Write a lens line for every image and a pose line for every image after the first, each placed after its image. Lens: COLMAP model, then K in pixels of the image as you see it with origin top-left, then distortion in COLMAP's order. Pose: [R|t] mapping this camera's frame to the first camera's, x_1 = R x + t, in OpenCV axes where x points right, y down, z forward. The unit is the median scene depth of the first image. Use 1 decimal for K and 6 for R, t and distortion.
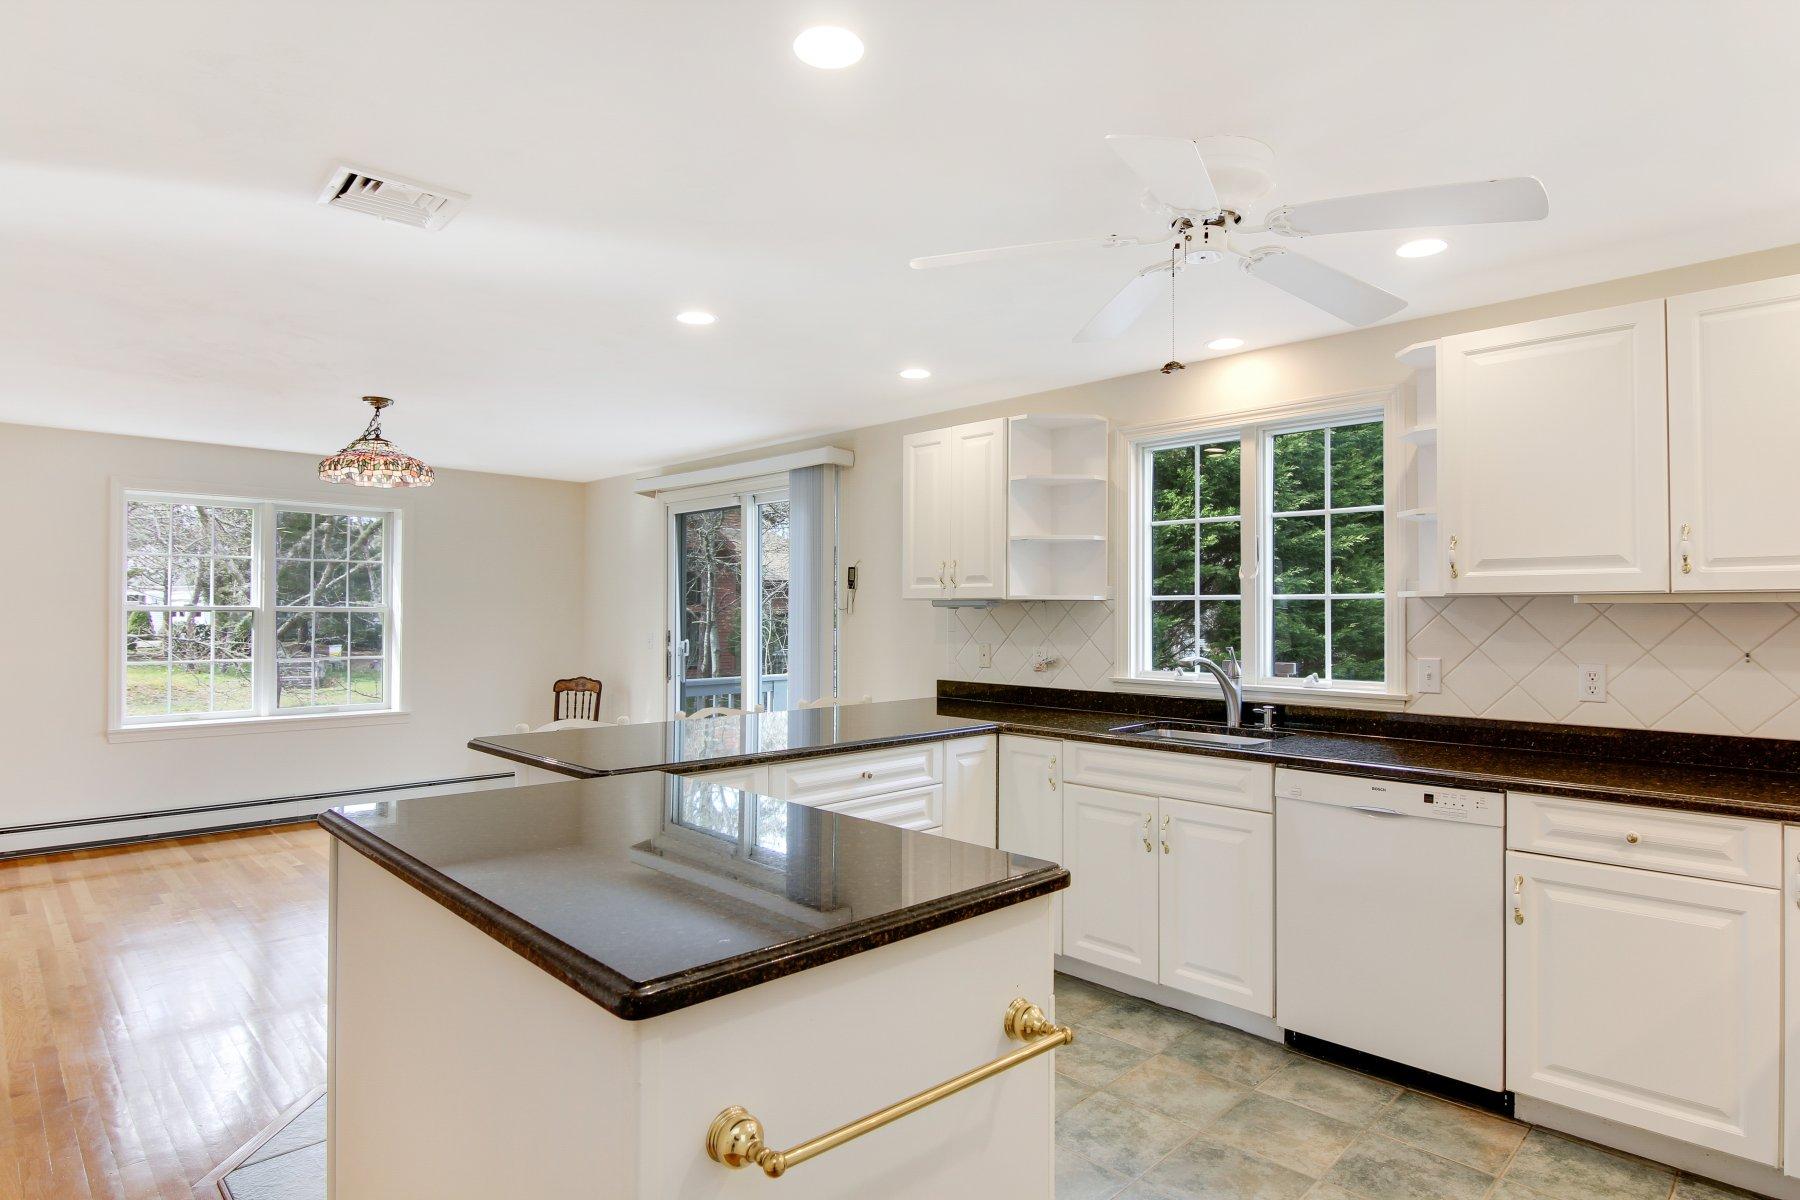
lens RADIAL K [[965.3, 0, 953.1], [0, 965.3, 601.2], [0, 0, 1]] dist [-0.024214, -0.000289]
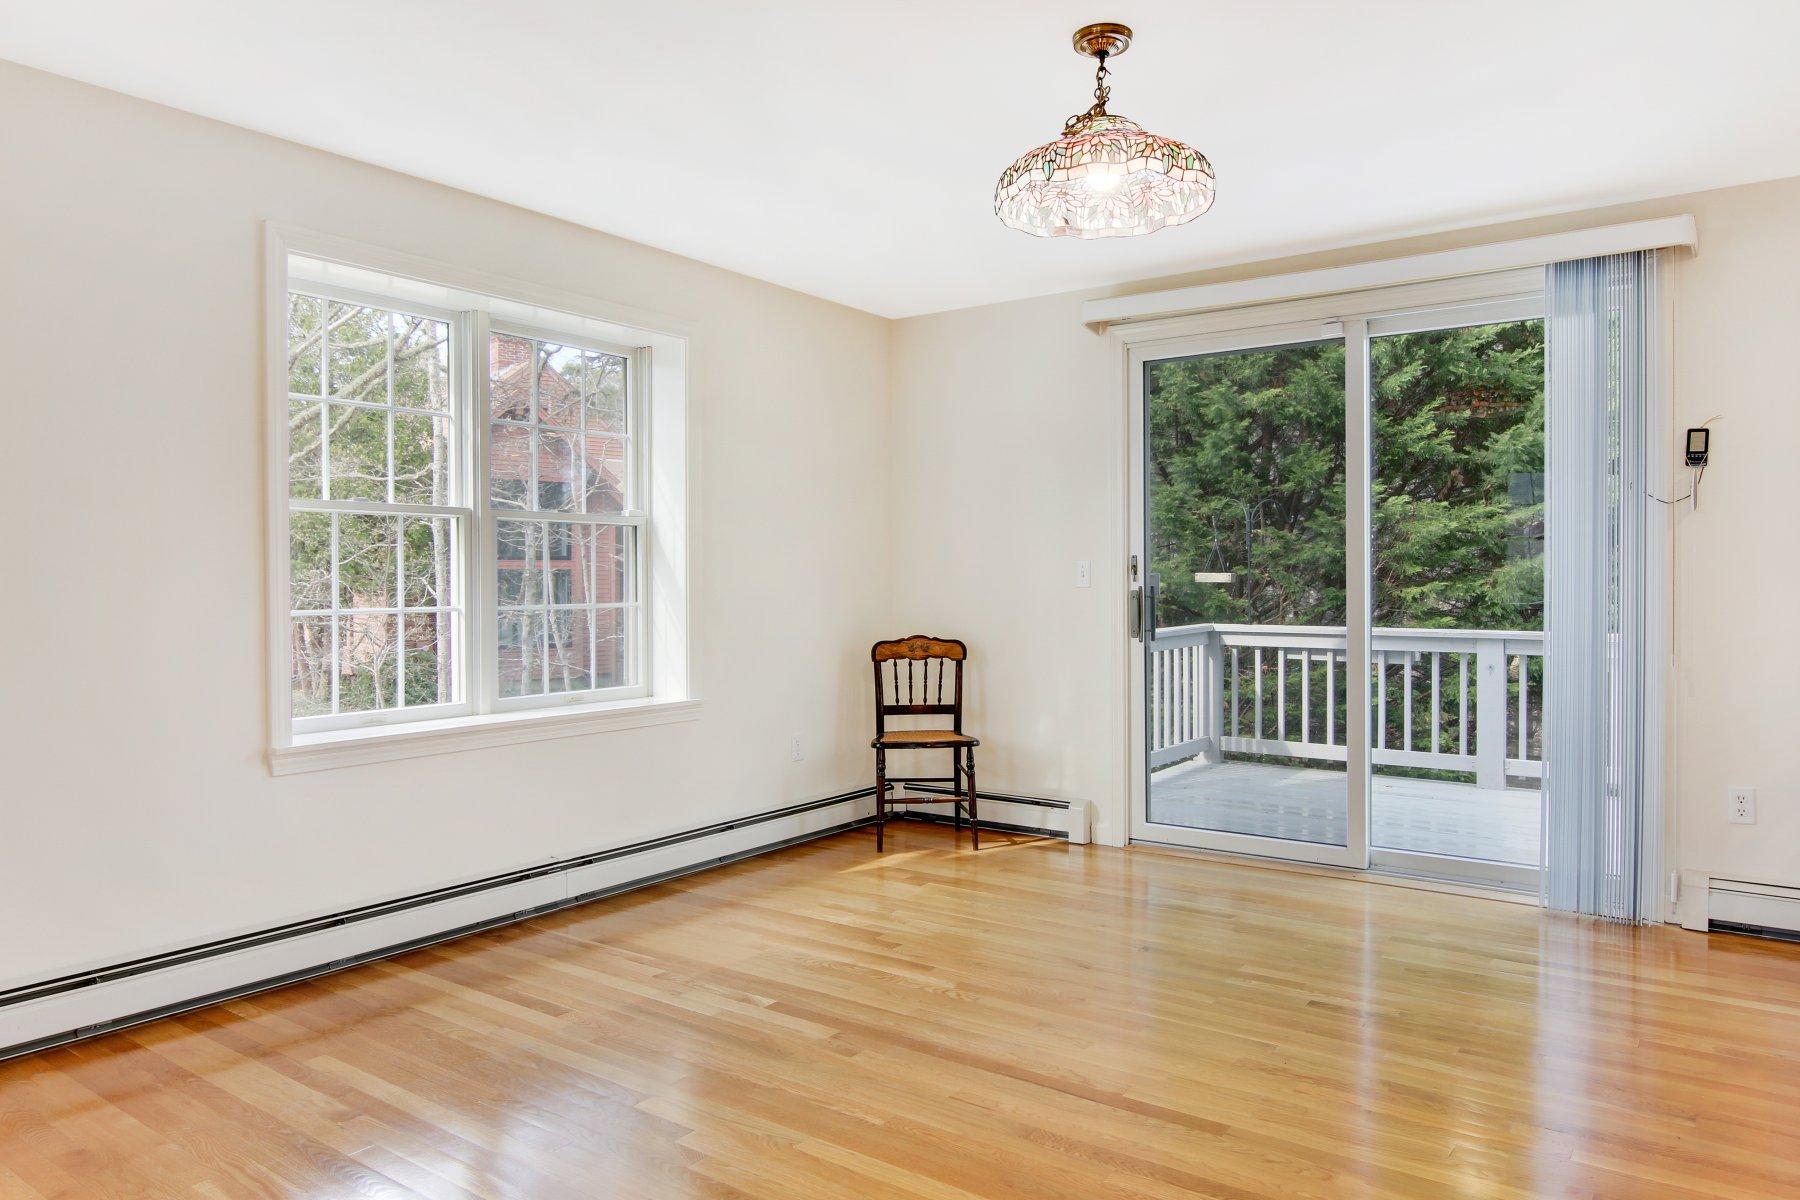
lens RADIAL K [[1141.0, 0, 900.0], [0, 1141.0, 600.0], [0, 0, 1]] dist [-0.005850, -0.001434]
pose [[0.989165, -0.010108, 0.146462, -0.544784], [0.005199, 0.999413, 0.033866, 0.033943], [-0.146718, -0.032737, 0.988636, 0.309867]]
